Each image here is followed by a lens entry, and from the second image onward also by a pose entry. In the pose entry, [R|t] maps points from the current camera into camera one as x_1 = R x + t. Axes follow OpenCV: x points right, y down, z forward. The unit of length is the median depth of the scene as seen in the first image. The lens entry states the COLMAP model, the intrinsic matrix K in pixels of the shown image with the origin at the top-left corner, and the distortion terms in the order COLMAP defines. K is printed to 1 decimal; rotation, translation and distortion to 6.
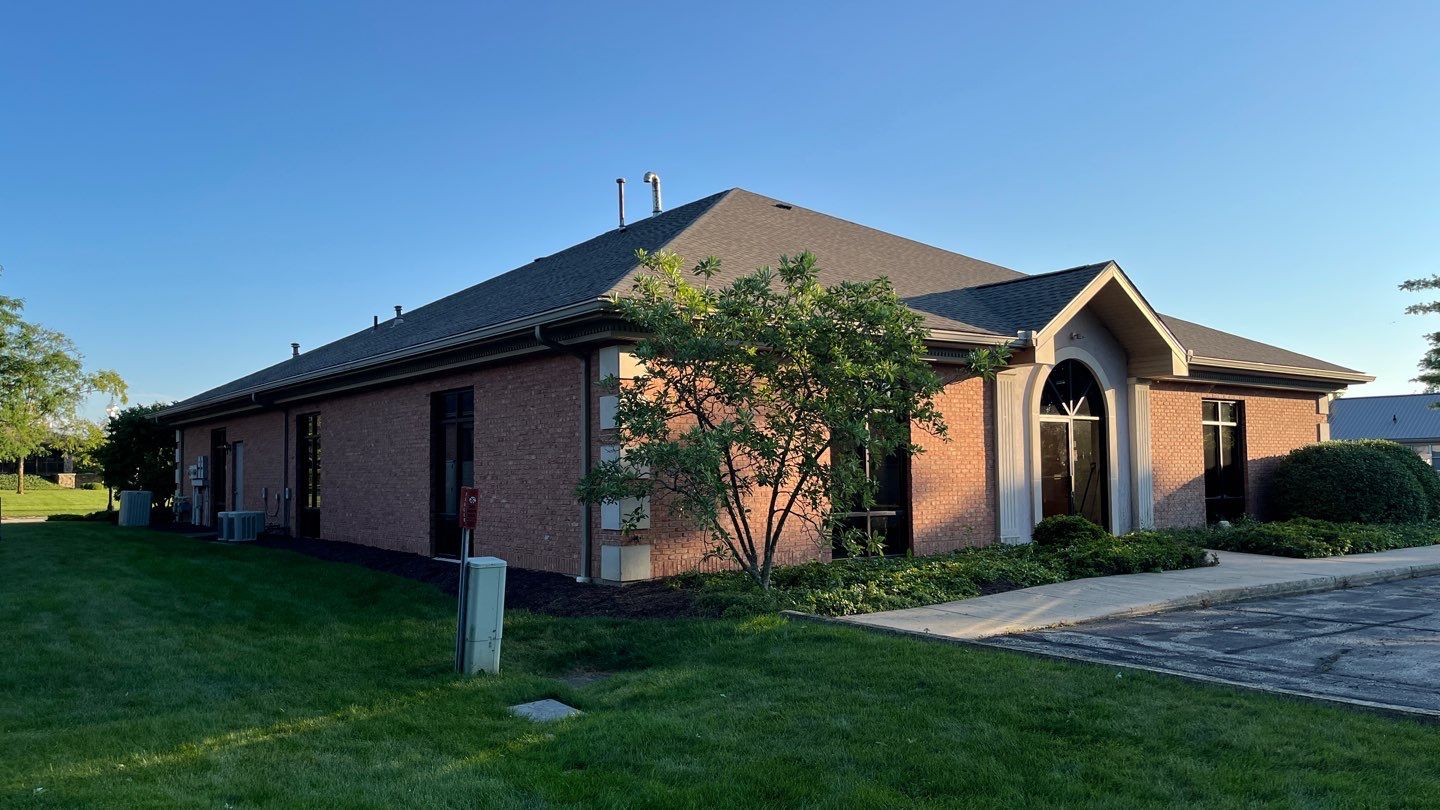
lens RADIAL K [[1073.3, 0, 700.0], [0, 1073.3, 403.0], [0, 0, 1]] dist [0.095823, -0.149642]
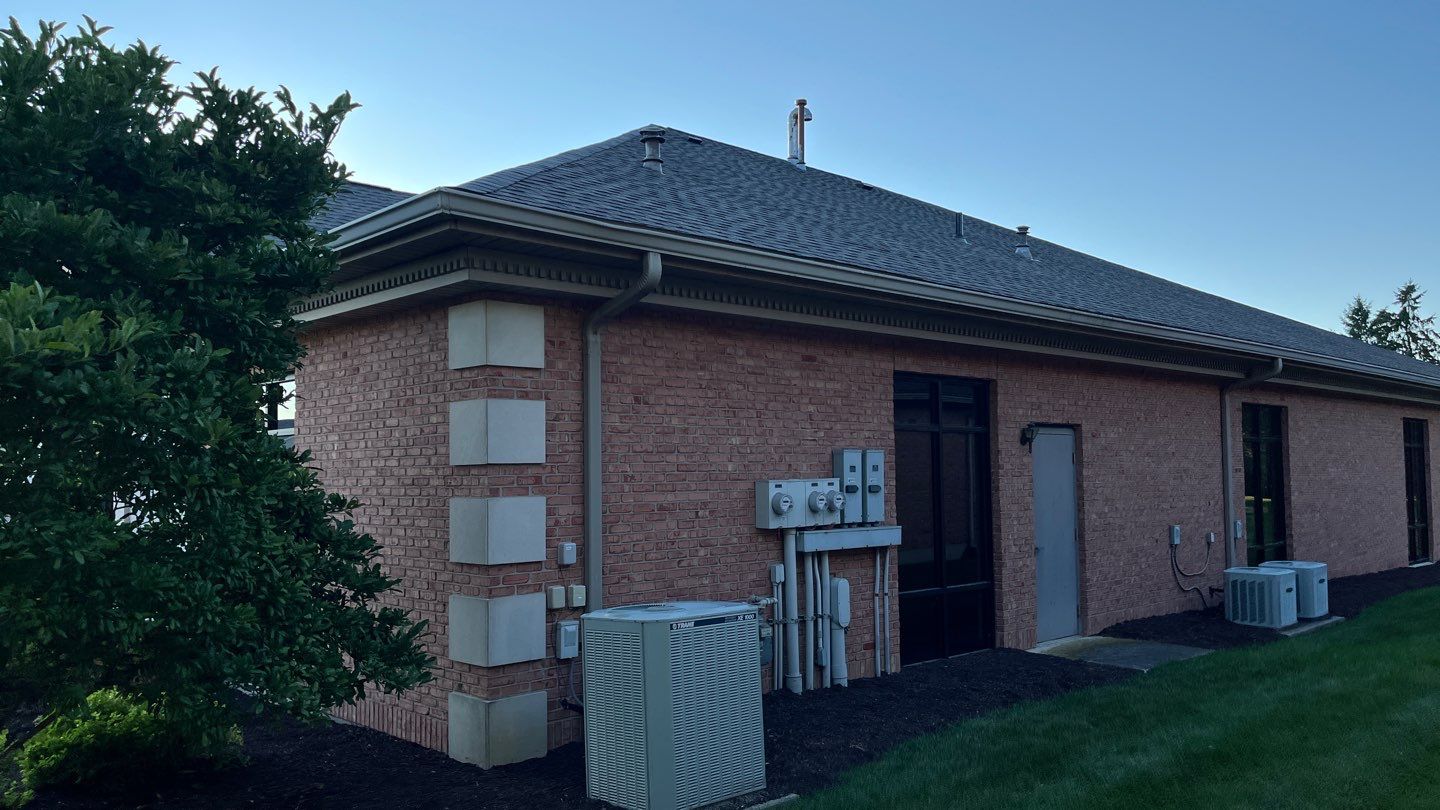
lens RADIAL K [[1073.3, 0, 700.0], [0, 1073.3, 403.0], [0, 0, 1]] dist [0.095823, -0.149642]
pose [[-0.114740, 0.077479, 0.990369, -1.072982], [-0.053271, 0.995039, -0.084016, 0.090952], [-0.991966, -0.062398, -0.110044, 1.546640]]
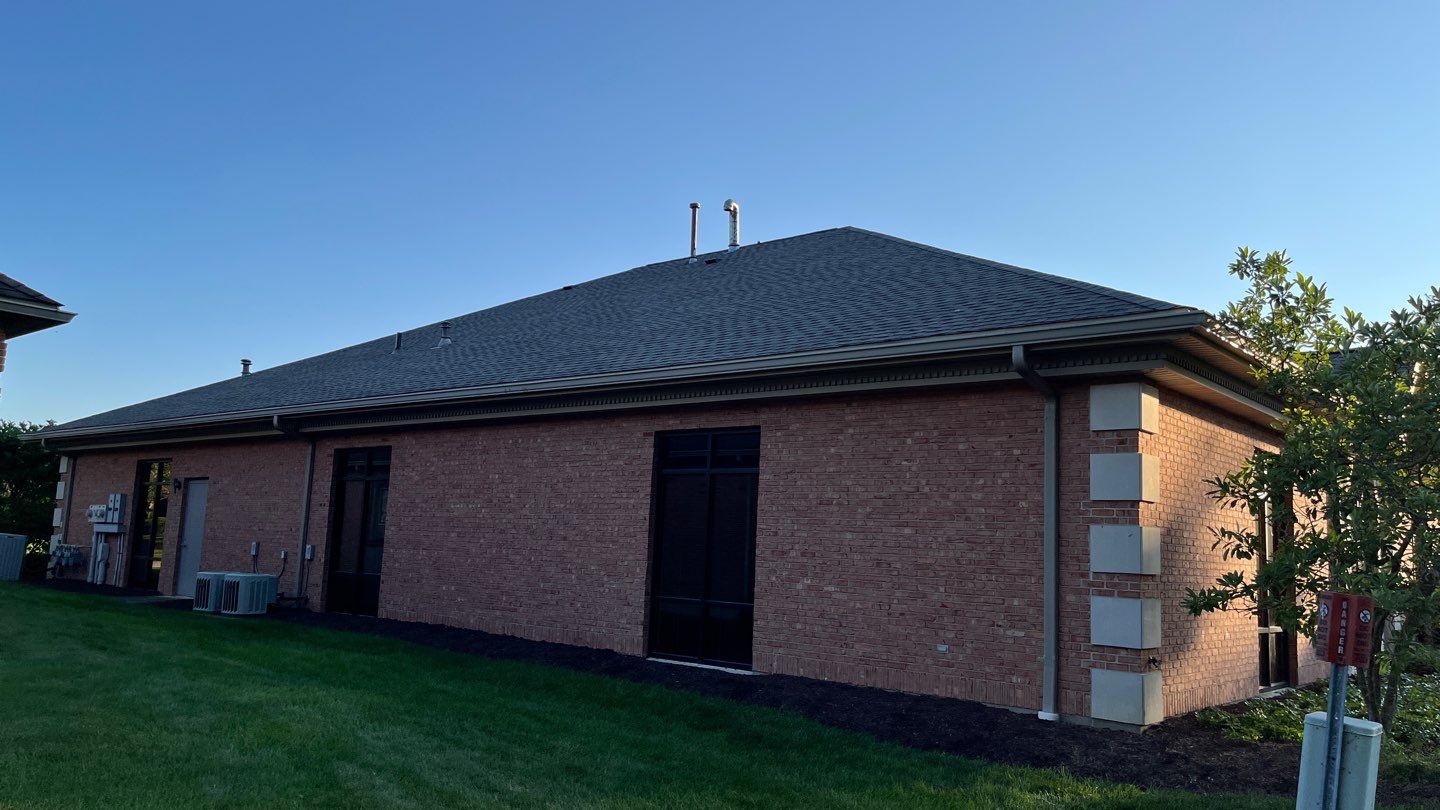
lens RADIAL K [[1073.3, 0, 700.0], [0, 1073.3, 403.0], [0, 0, 1]] dist [0.095823, -0.149642]
pose [[0.974409, 0.084904, 0.208132, -0.319405], [-0.070389, 0.994605, -0.076195, 0.021491], [-0.213479, 0.059595, 0.975128, 0.232392]]
